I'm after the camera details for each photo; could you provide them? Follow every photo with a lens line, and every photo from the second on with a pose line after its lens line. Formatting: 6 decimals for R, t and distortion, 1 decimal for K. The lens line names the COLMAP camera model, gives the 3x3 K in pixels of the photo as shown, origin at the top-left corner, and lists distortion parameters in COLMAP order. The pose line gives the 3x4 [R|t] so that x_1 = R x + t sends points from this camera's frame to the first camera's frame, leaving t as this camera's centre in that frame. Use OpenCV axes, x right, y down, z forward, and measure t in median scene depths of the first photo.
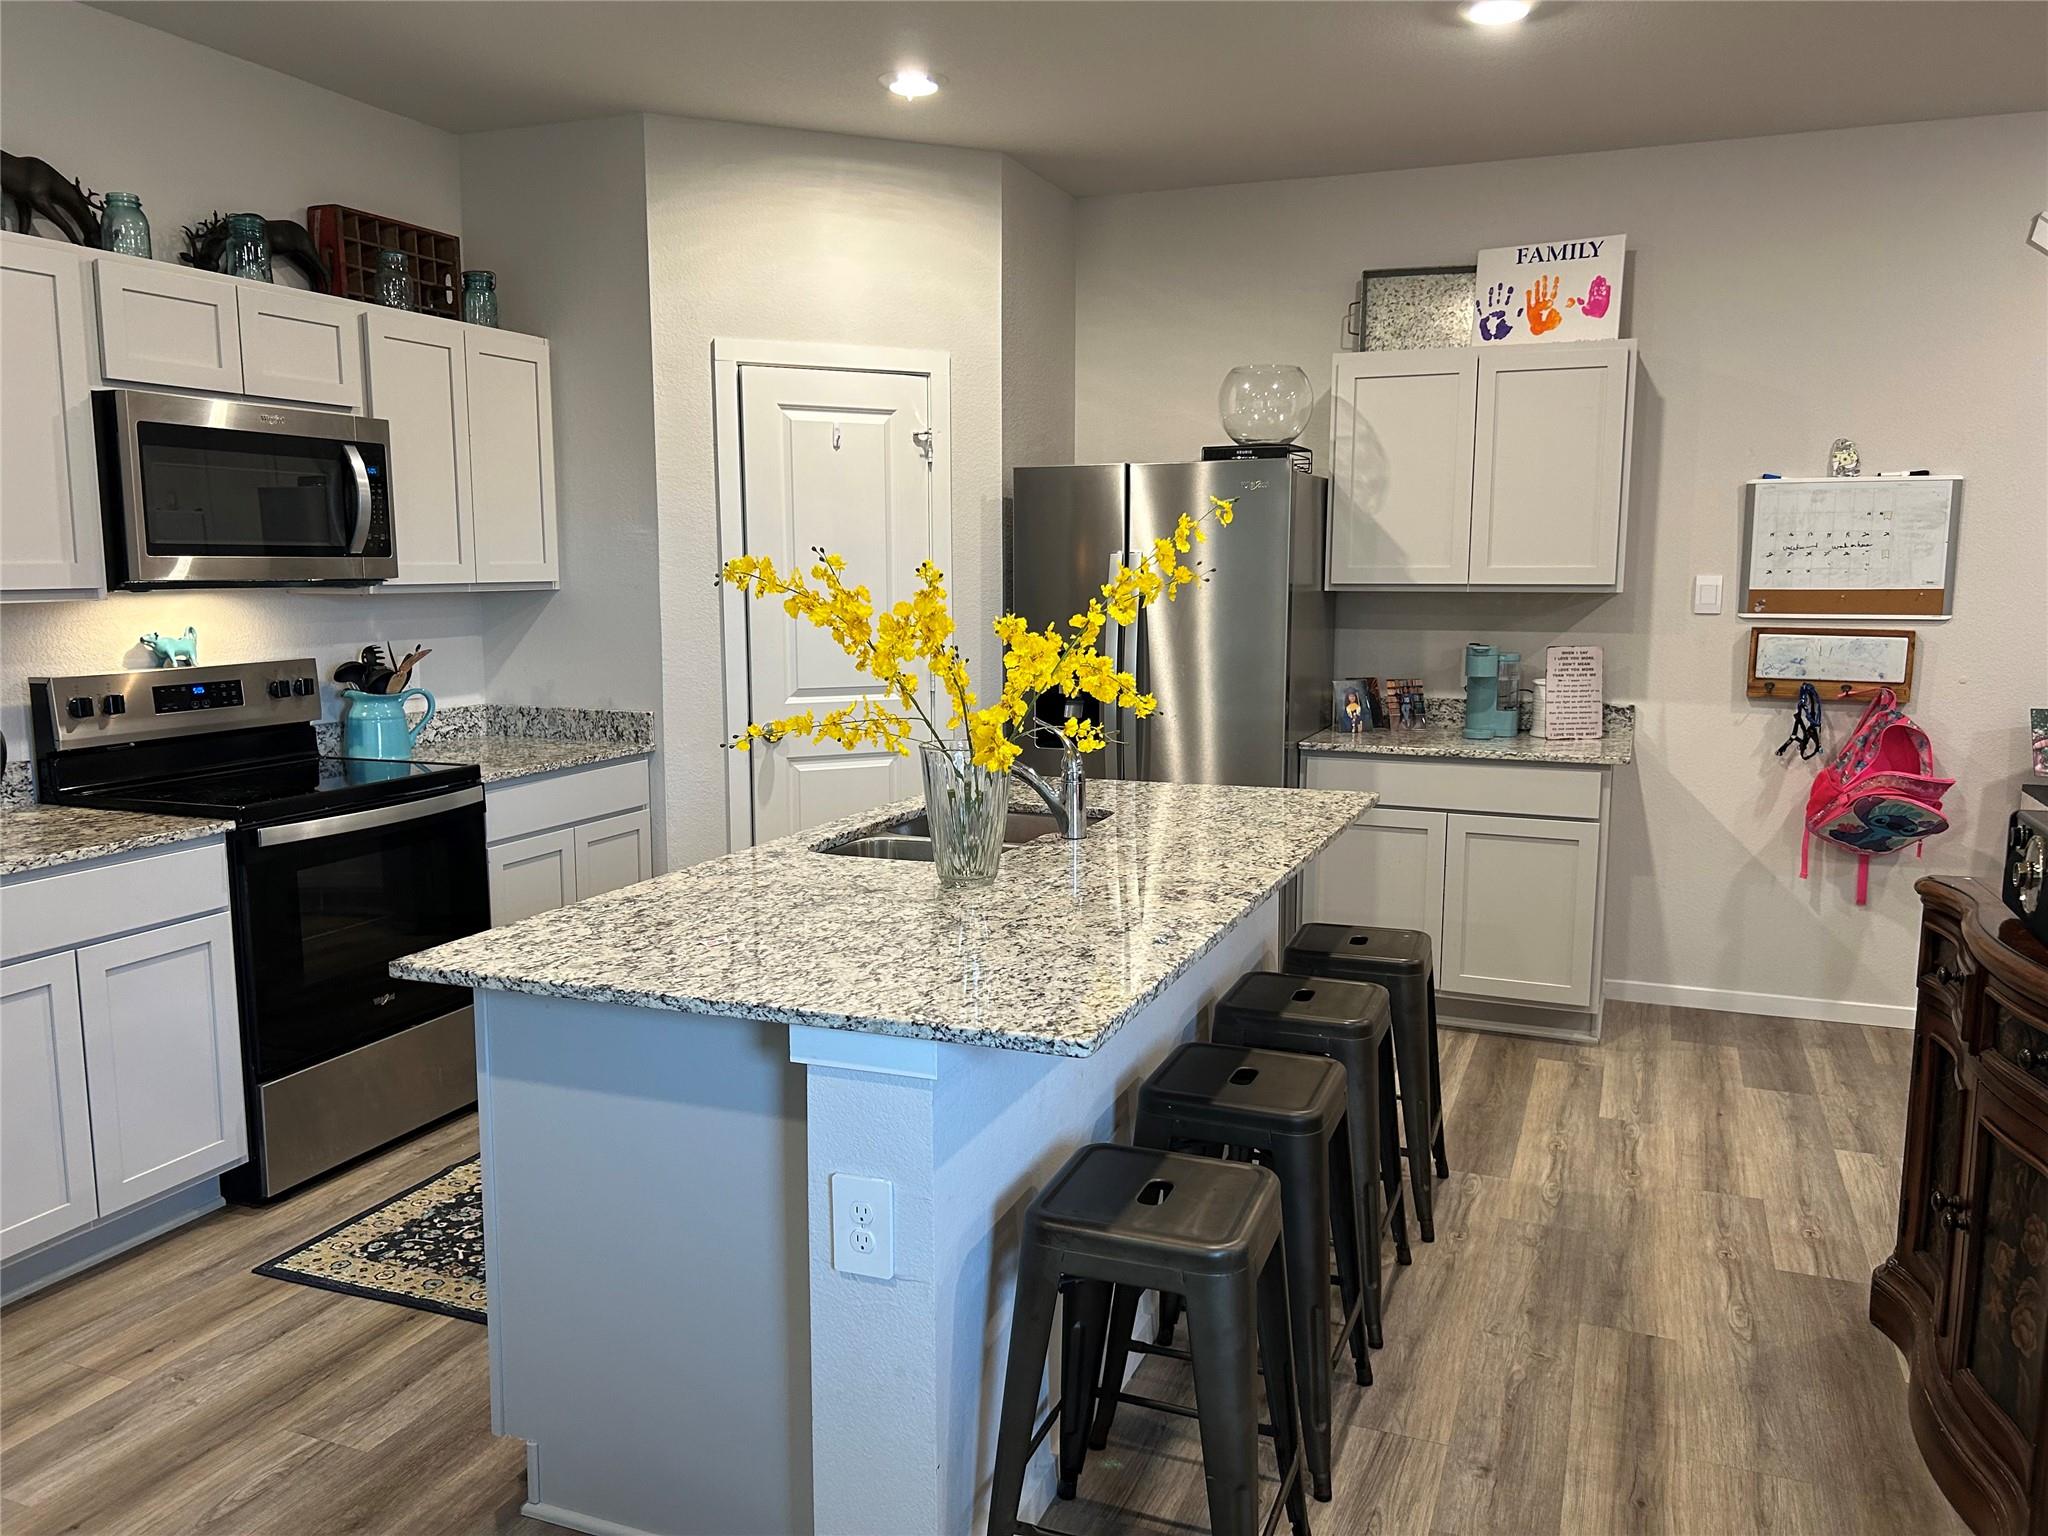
lens RADIAL K [[1524.0, 0, 1024.0], [0, 1524.0, 768.0], [0, 0, 1]] dist [0.072841, -0.099369]
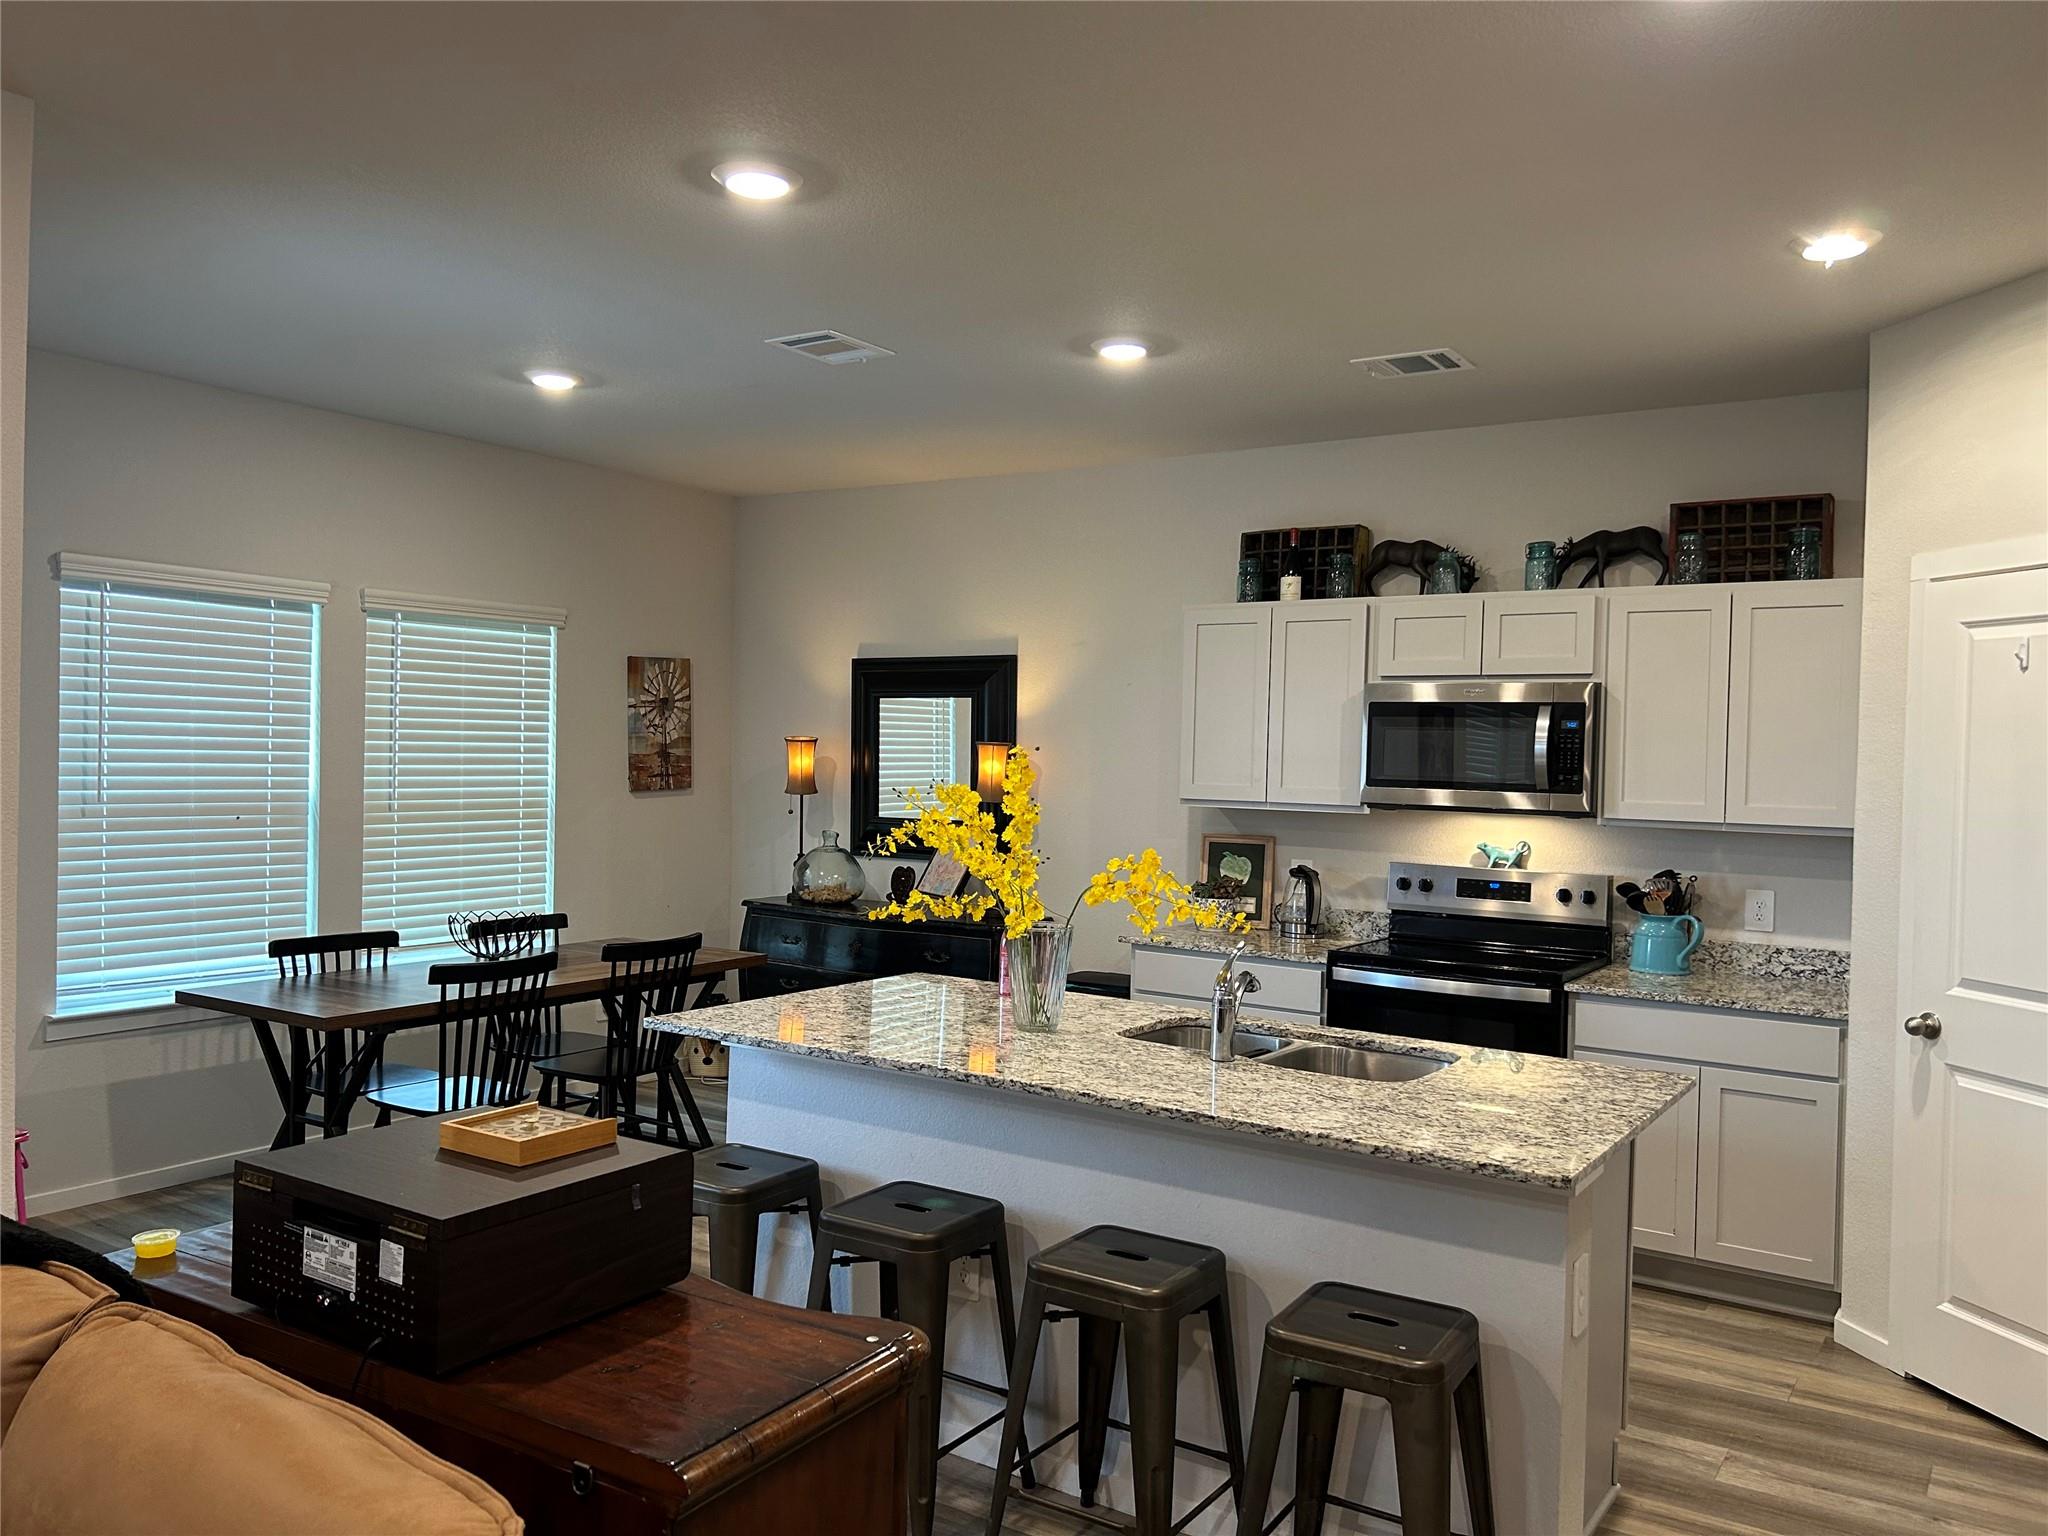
lens RADIAL K [[1518.2, 0, 1017.9], [0, 1518.2, 785.7], [0, 0, 1]] dist [0.078156, -0.092724]
pose [[-0.202316, 0.019177, -0.979133, 0.868971], [-0.156954, 0.986249, 0.051747, -0.139127], [0.966661, 0.164148, -0.196524, 0.824522]]
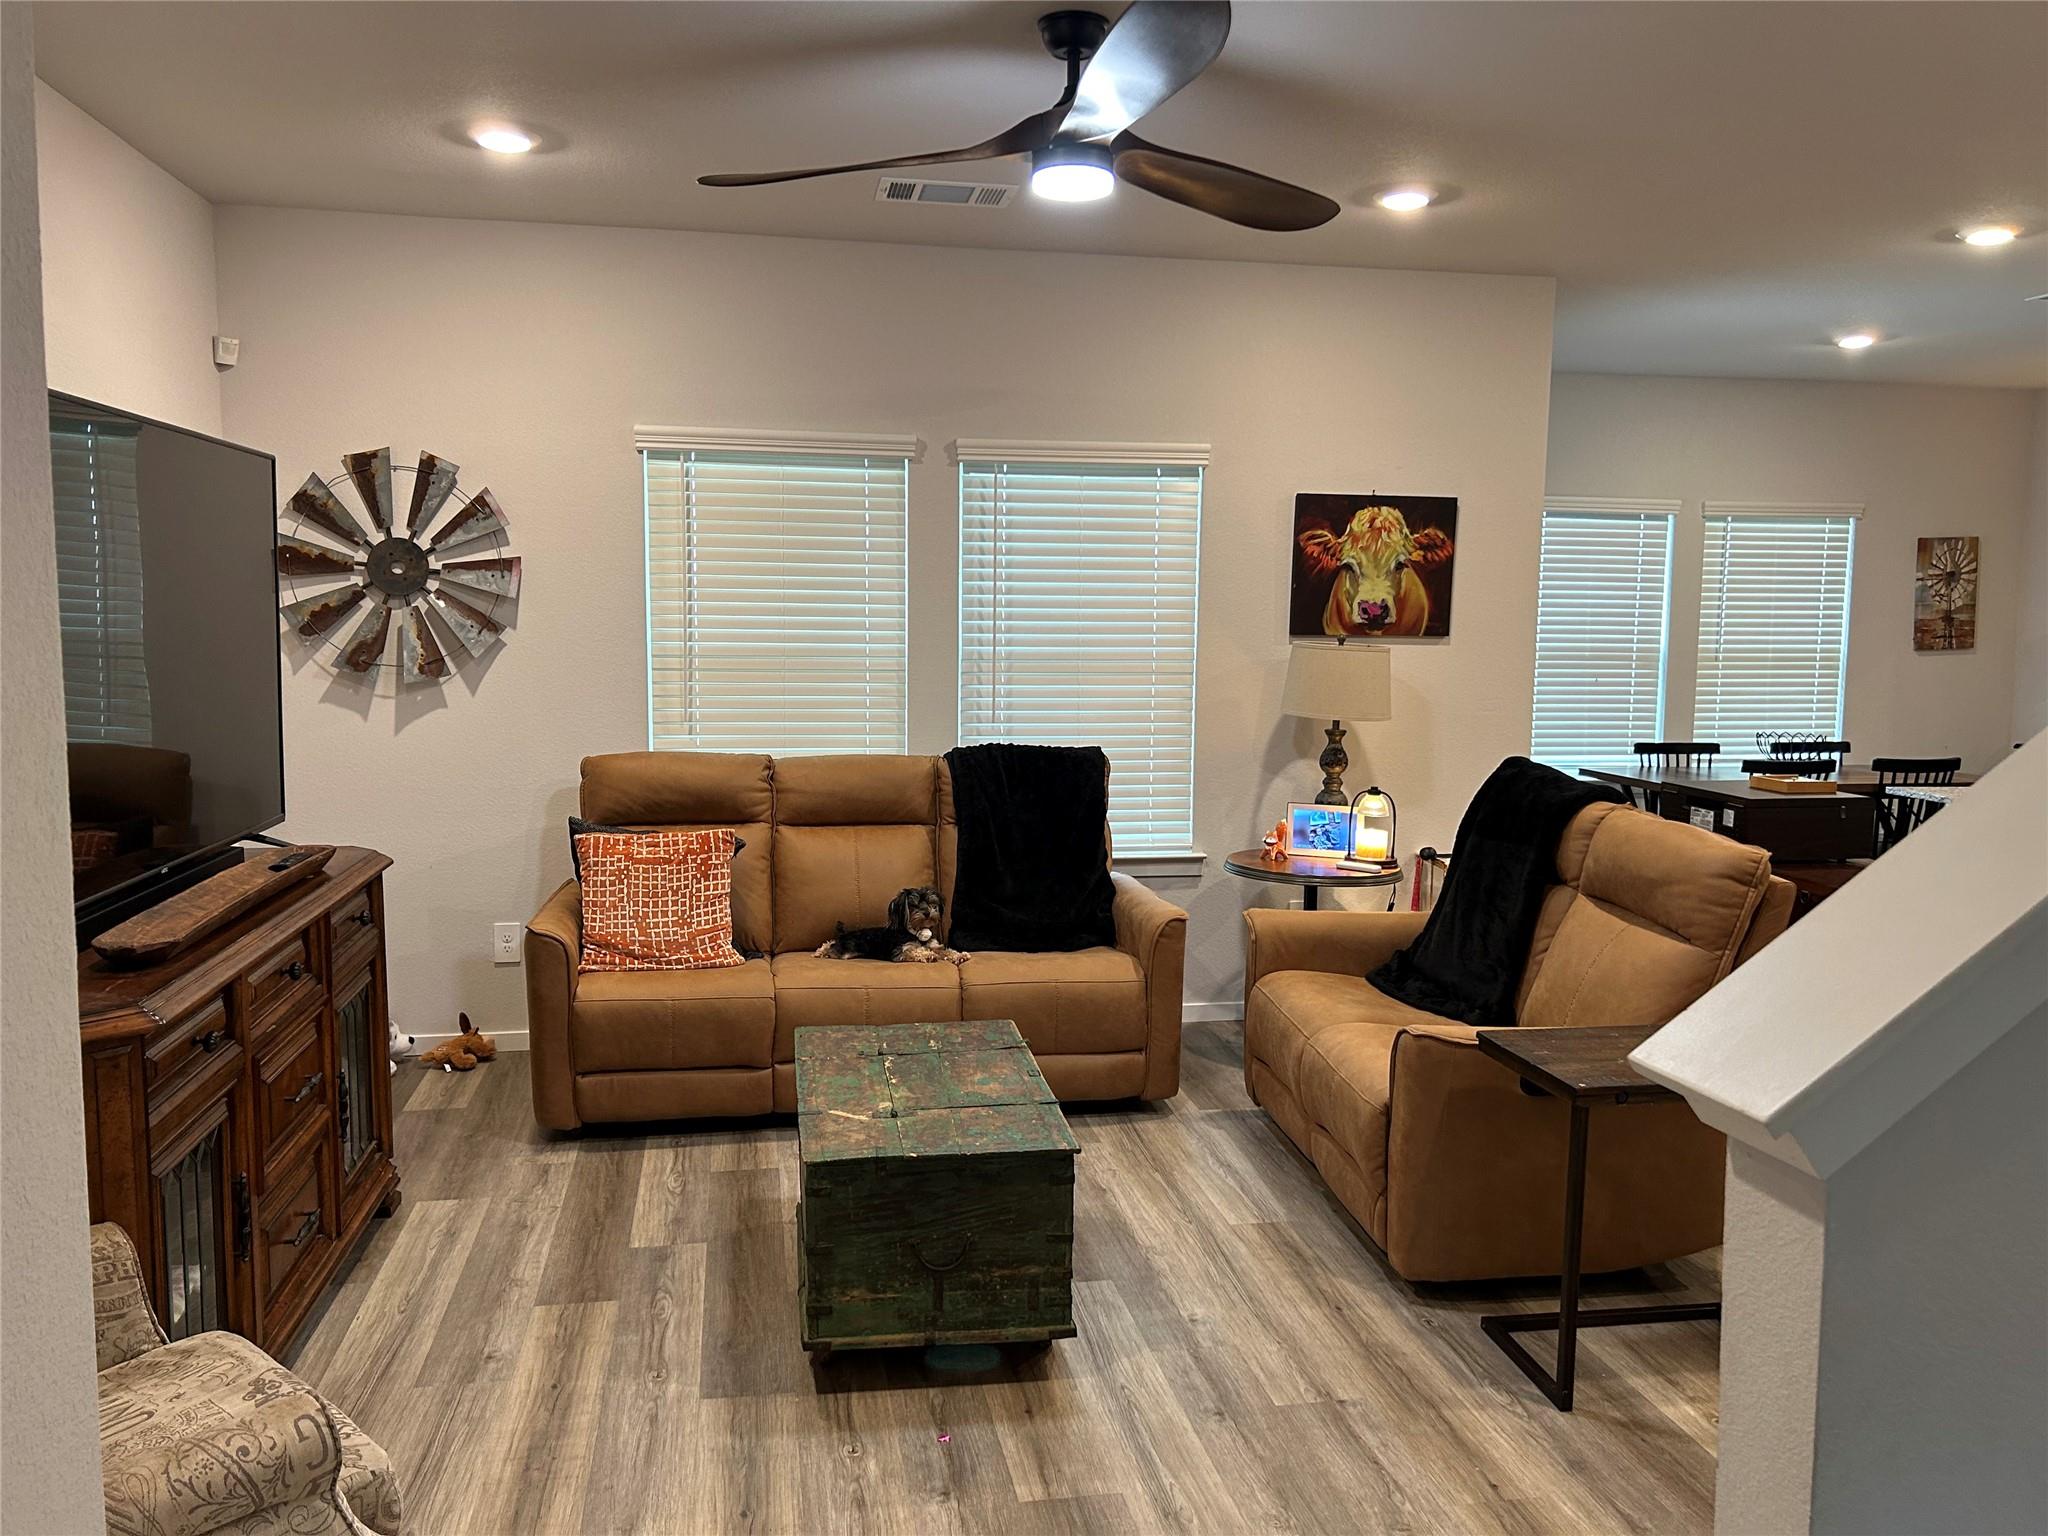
lens RADIAL K [[1524.0, 0, 1024.0], [0, 1524.0, 768.0], [0, 0, 1]] dist [0.072841, -0.099369]
pose [[-0.843645, 0.047952, -0.534755, 1.439731], [-0.083652, 0.972101, 0.219141, -0.179308], [0.530344, 0.229611, -0.816097, 1.180089]]
